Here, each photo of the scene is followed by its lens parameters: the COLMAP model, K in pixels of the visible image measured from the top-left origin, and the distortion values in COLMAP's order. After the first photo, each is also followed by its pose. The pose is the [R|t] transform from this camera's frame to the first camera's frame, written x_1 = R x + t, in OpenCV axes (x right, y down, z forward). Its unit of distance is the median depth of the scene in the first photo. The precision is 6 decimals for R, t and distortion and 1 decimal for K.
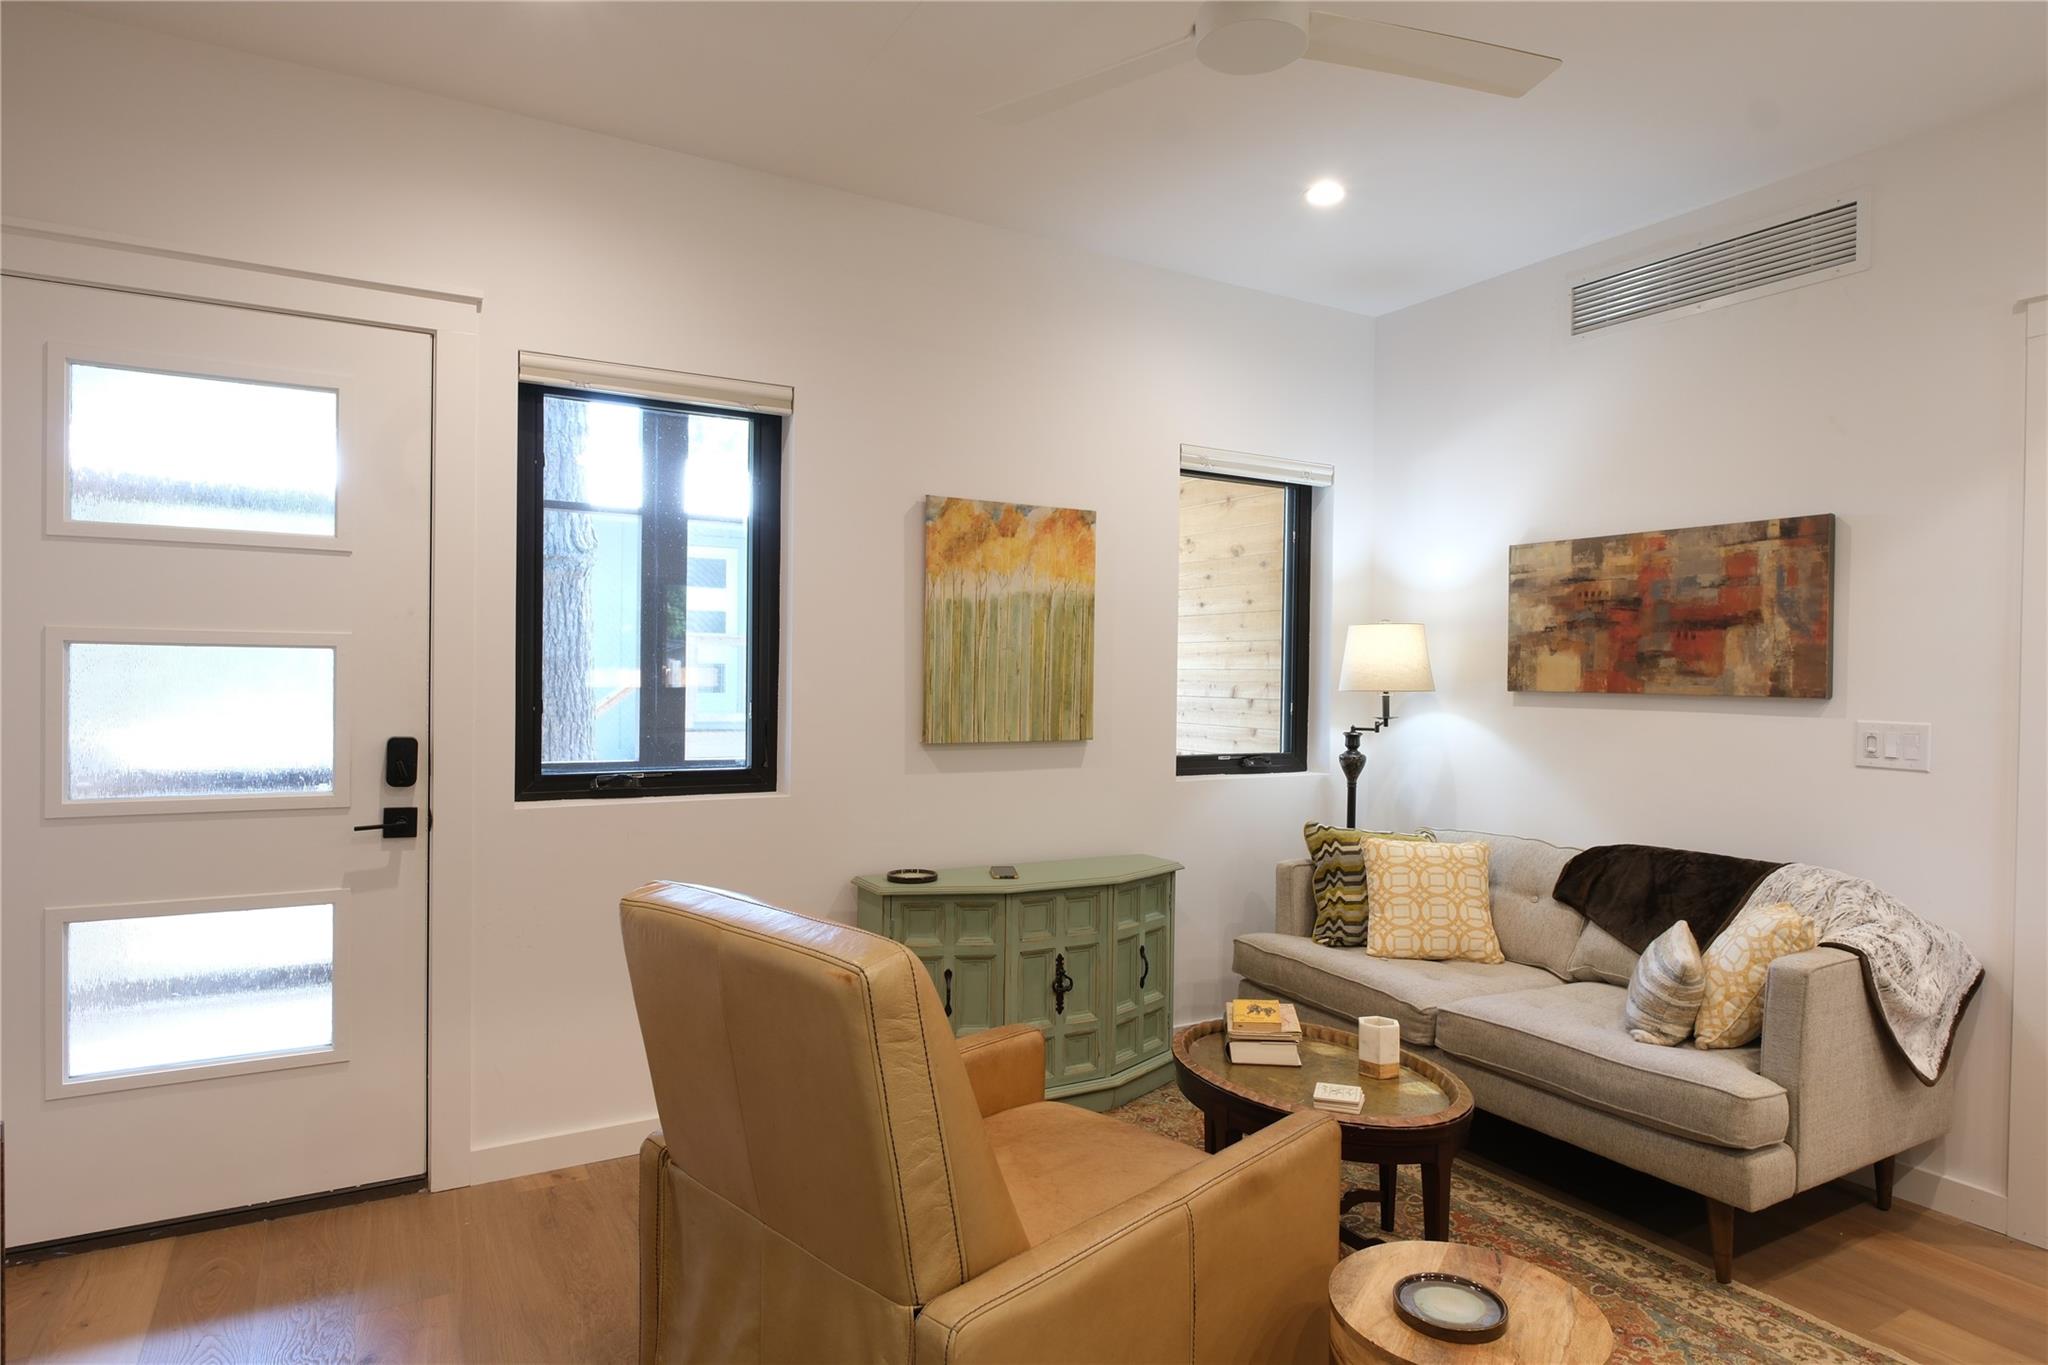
lens RADIAL K [[1145.6, 0, 1029.9], [0, 1145.6, 685.7], [0, 0, 1]] dist [-0.003097, -0.000742]
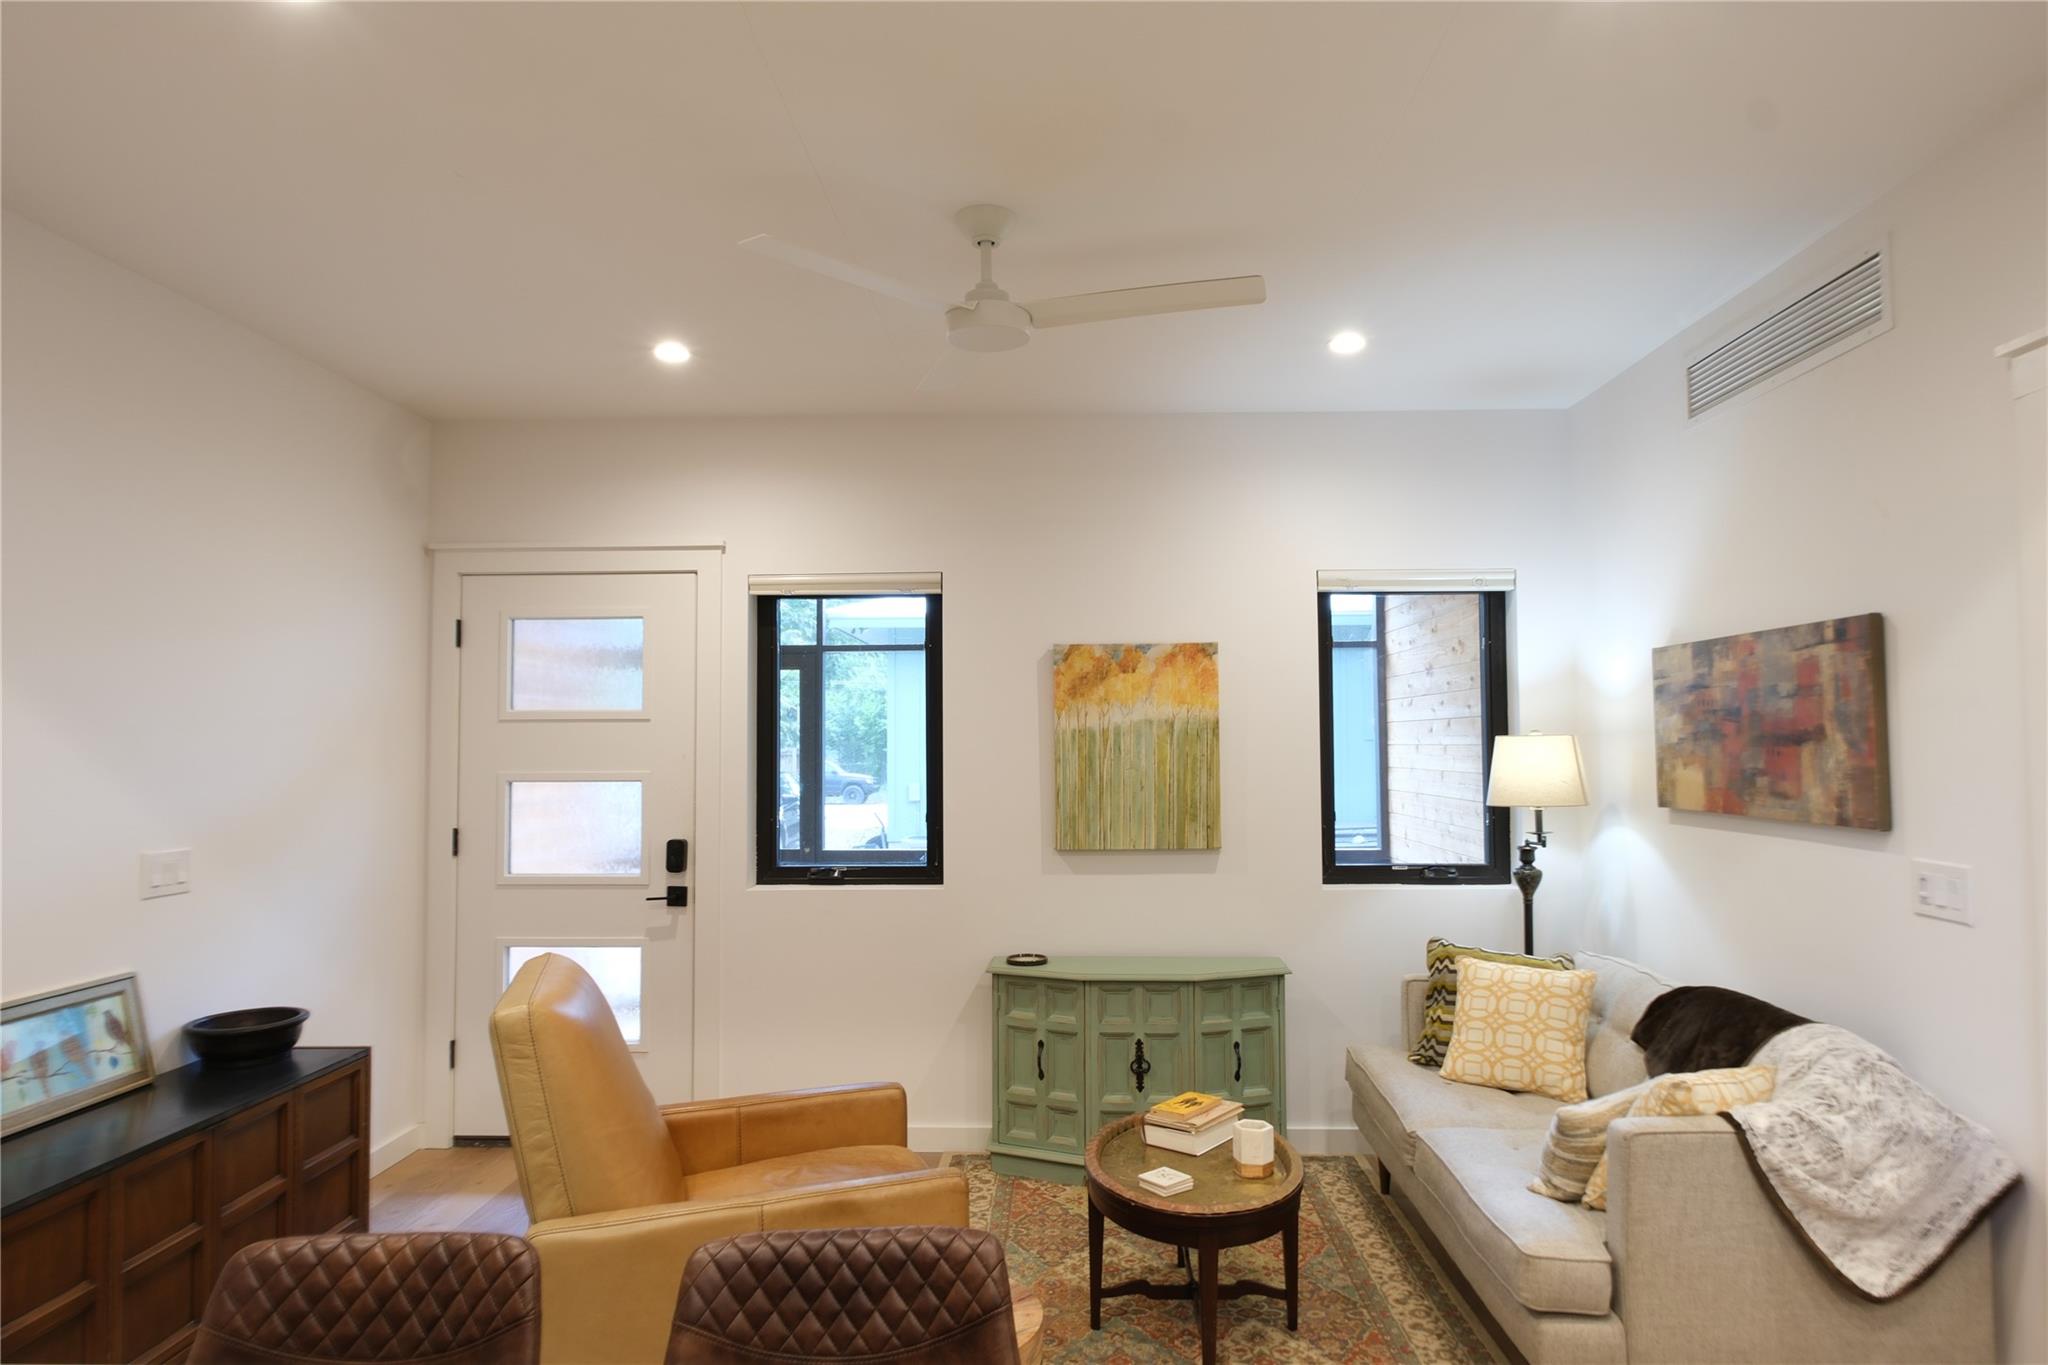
lens RADIAL K [[1152.1, 0, 1056.4], [0, 1152.1, 693.3], [0, 0, 1]] dist [-0.004067, -0.000837]
pose [[0.855083, -0.041375, -0.516838, 0.539946], [0.011495, 0.998079, -0.060884, -0.039653], [0.518364, 0.046120, 0.853916, -0.040608]]
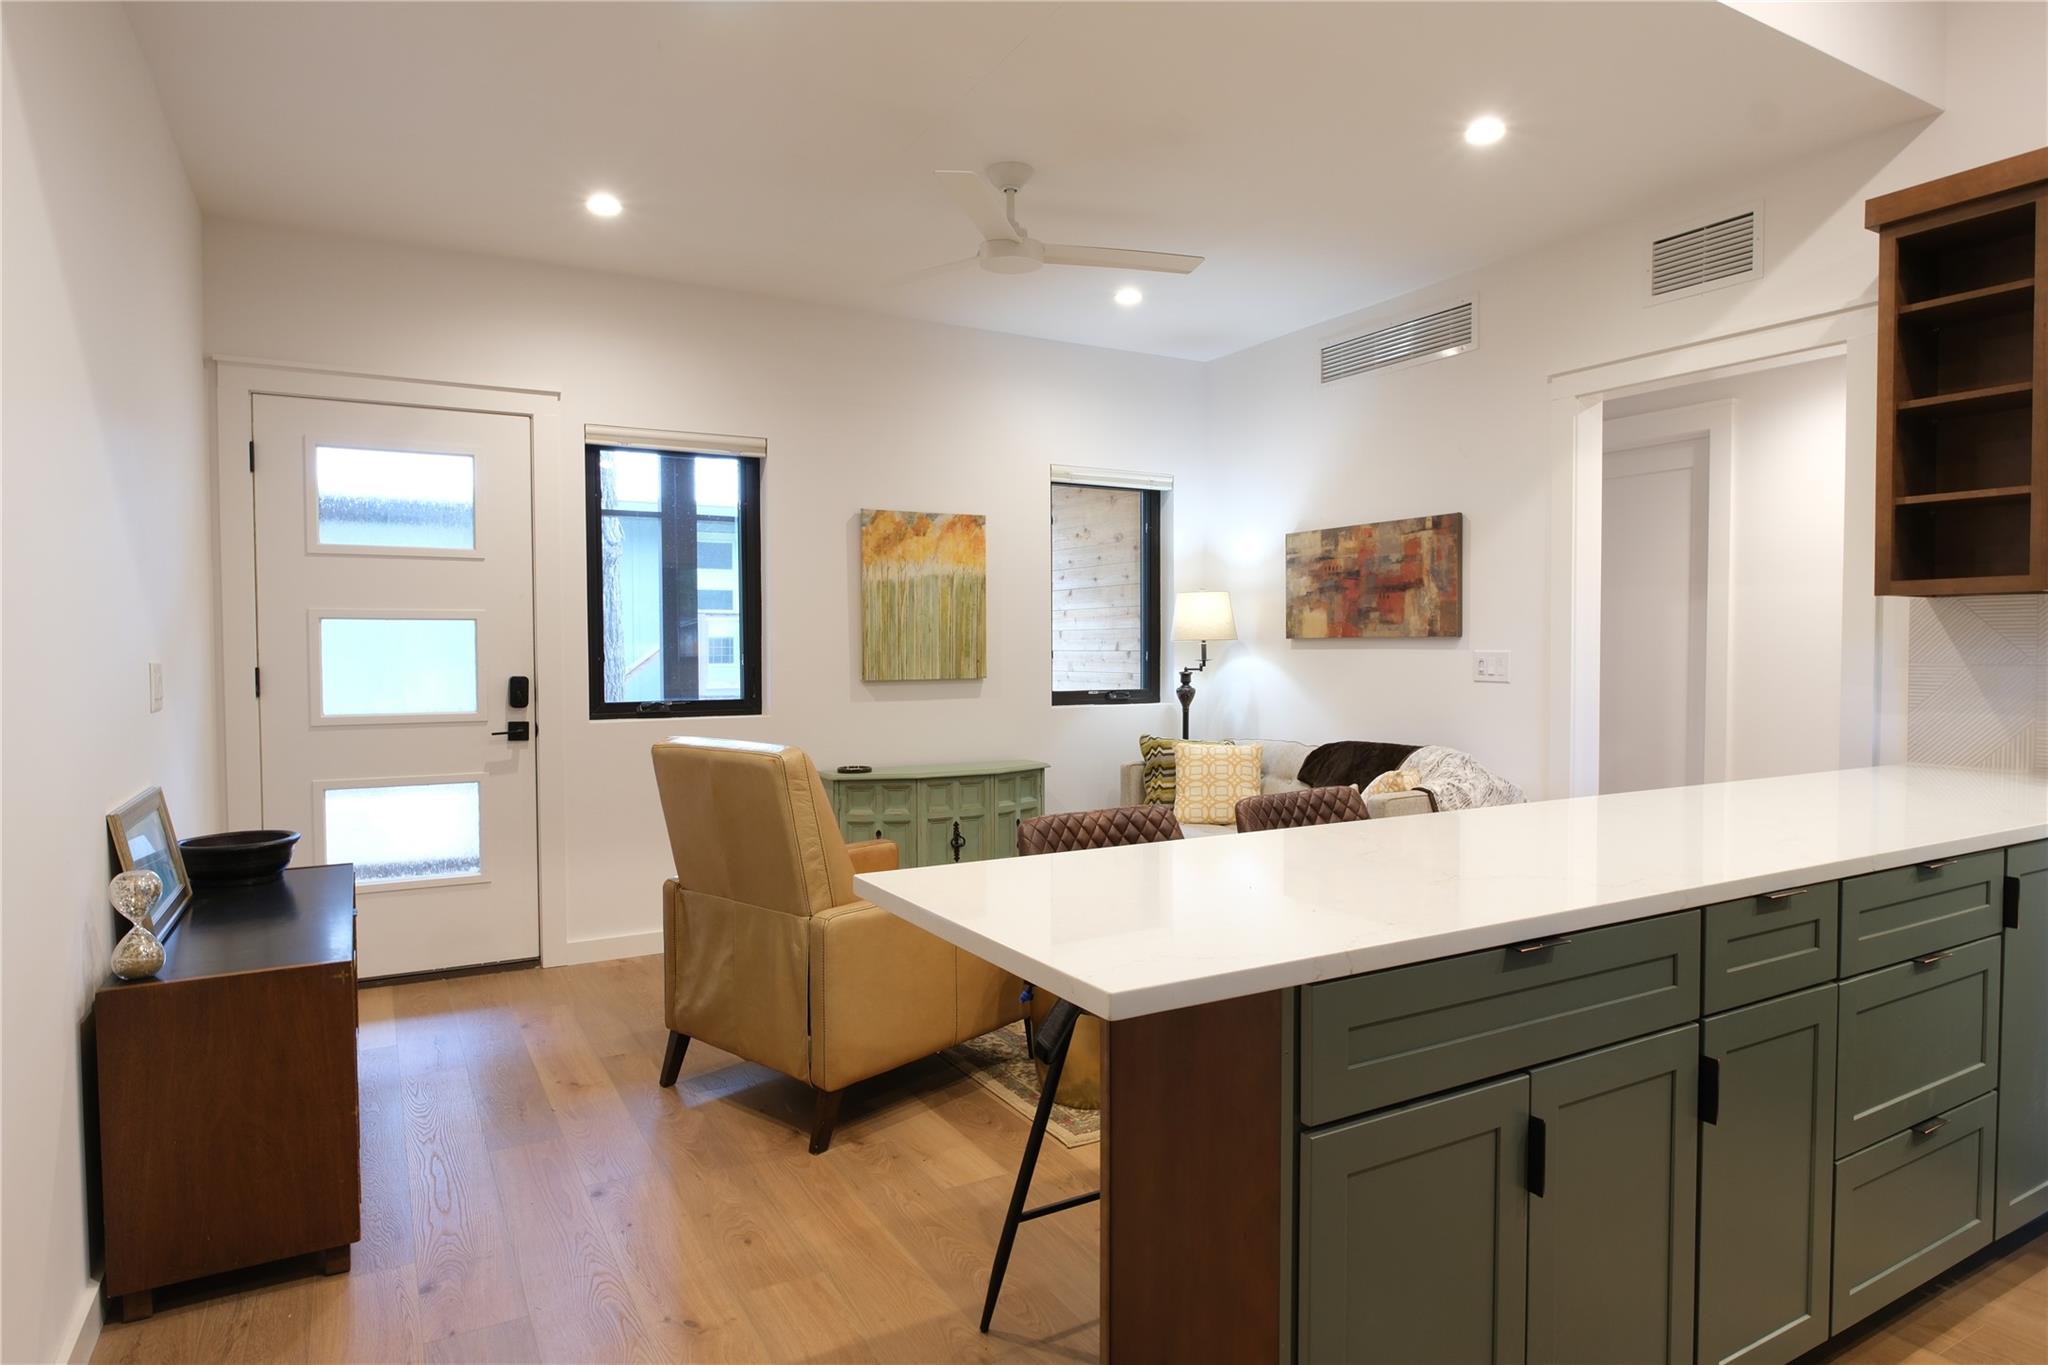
lens RADIAL K [[1144.6, 0, 1024.0], [0, 1144.6, 682.5], [0, 0, 1]] dist [0.000825, -0.000603]
pose [[0.999710, -0.017275, -0.016772, 0.134691], [0.017611, 0.999643, 0.020108, 0.027135], [0.016419, -0.020397, 0.999657, -0.442201]]
